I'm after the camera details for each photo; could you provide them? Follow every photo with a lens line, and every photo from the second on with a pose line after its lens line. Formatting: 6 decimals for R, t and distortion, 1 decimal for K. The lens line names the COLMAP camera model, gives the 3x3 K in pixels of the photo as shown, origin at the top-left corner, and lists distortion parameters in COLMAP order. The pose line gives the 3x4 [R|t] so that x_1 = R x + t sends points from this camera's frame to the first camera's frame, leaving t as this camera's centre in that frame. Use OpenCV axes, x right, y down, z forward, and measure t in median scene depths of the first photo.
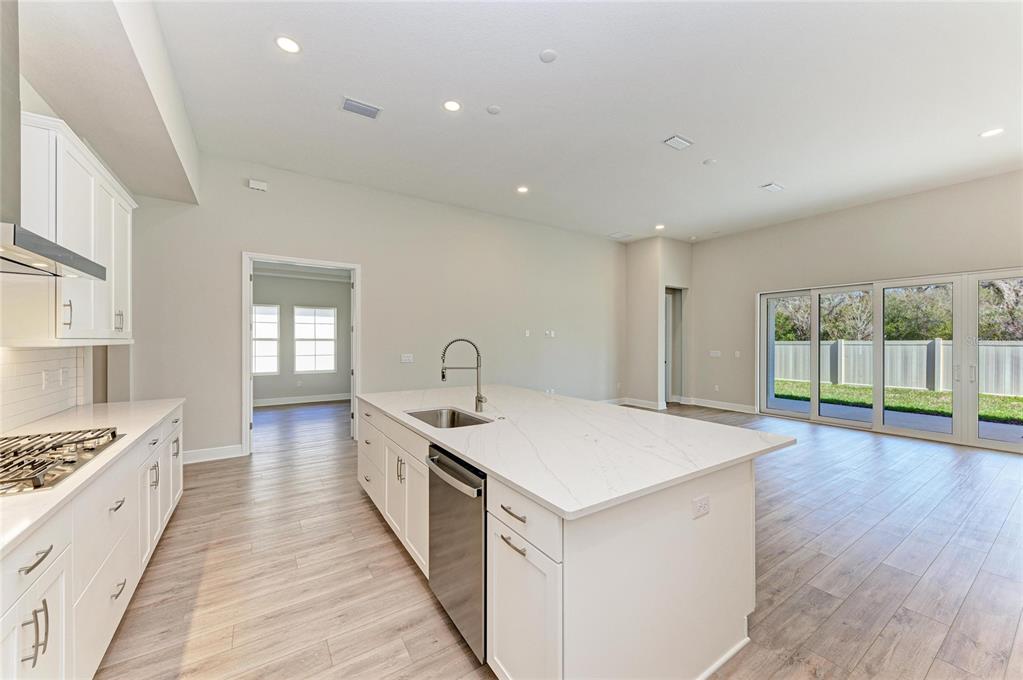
lens RADIAL K [[381.3, 0, 510.5], [0, 381.3, 344.6], [0, 0, 1]] dist [0.011056, -0.000272]
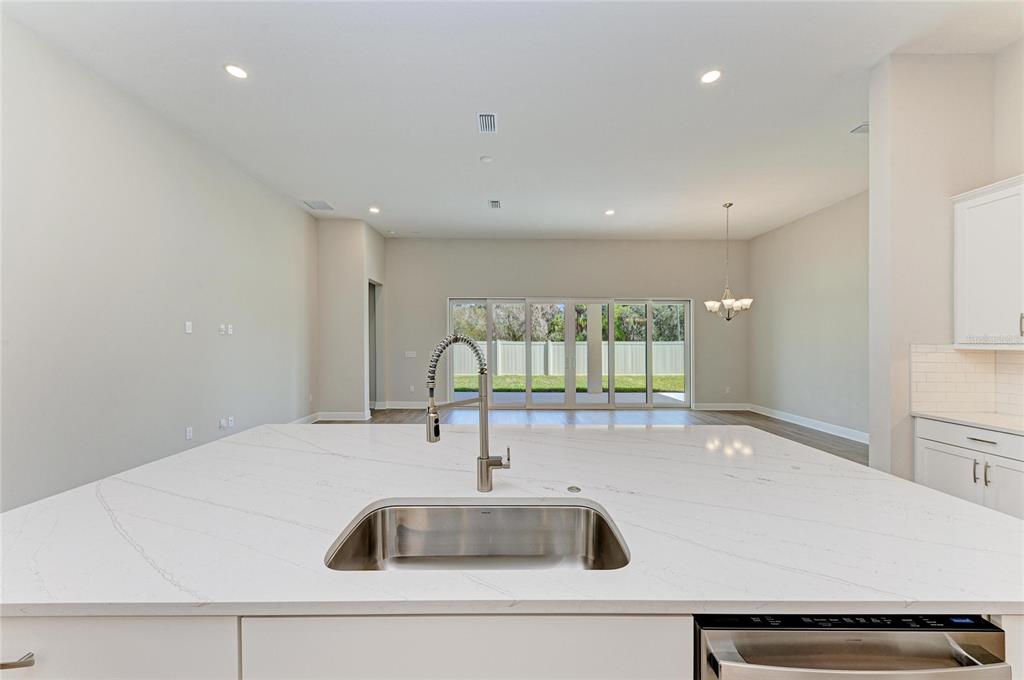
lens RADIAL K [[381.7, 0, 512.2], [0, 381.7, 341.5], [0, 0, 1]] dist [0.011056, -0.000272]
pose [[0.543707, 0.002882, 0.839270, -0.168842], [0.004745, 0.999968, -0.006509, -0.001328], [-0.839262, 0.007521, 0.543675, 0.261610]]
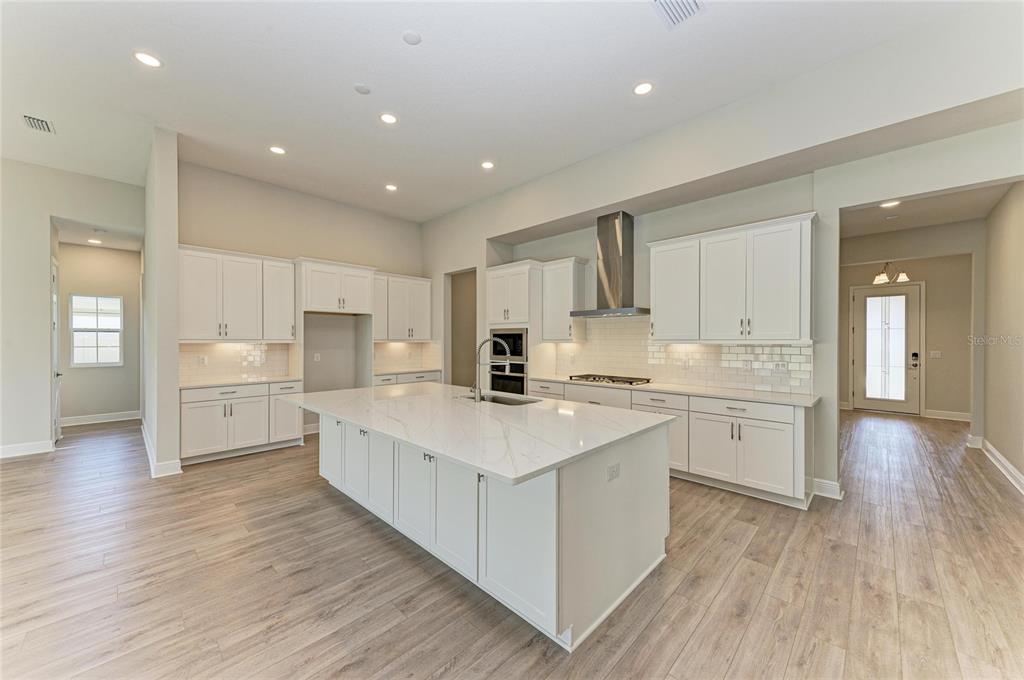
lens RADIAL K [[372.8, 0, 519.1], [0, 372.8, 339.9], [0, 0, 1]] dist [0.008277, -0.000385]
pose [[-0.973569, -0.004265, -0.228354, 0.020088], [-0.006032, 0.999957, 0.007041, -0.006088], [0.228315, 0.008232, -0.973553, 0.791390]]
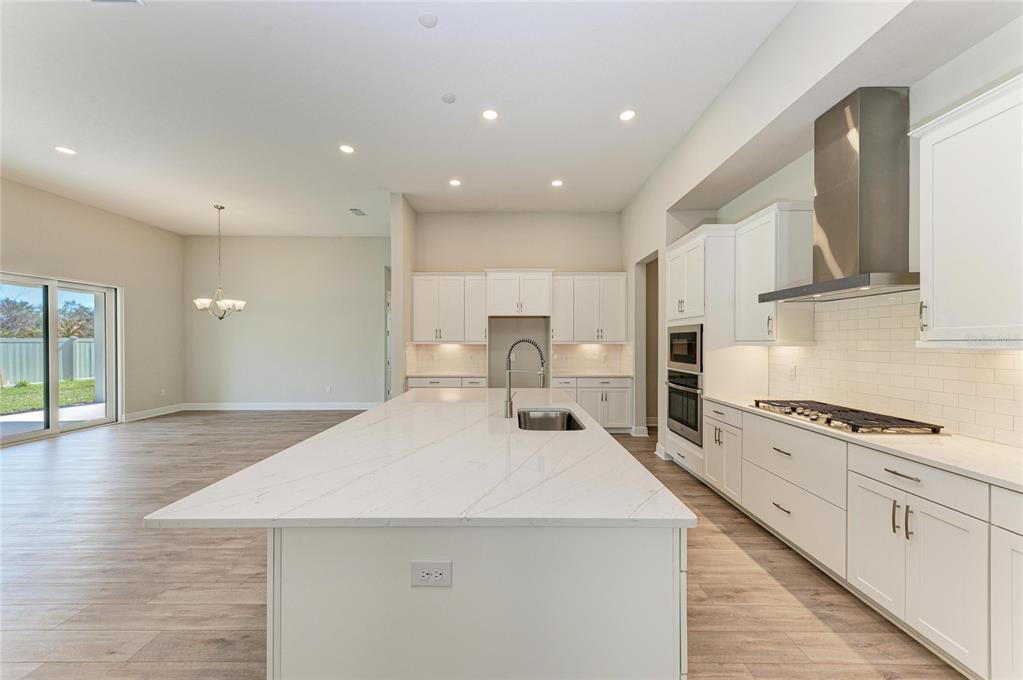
lens RADIAL K [[372.5, 0, 512.7], [0, 372.5, 342.2], [0, 0, 1]] dist [0.008277, -0.000385]
pose [[-0.835067, -0.002955, 0.550140, -0.220697], [0.003514, 0.999937, 0.010705, -0.005913], [-0.550137, 0.010873, -0.835004, 0.652672]]
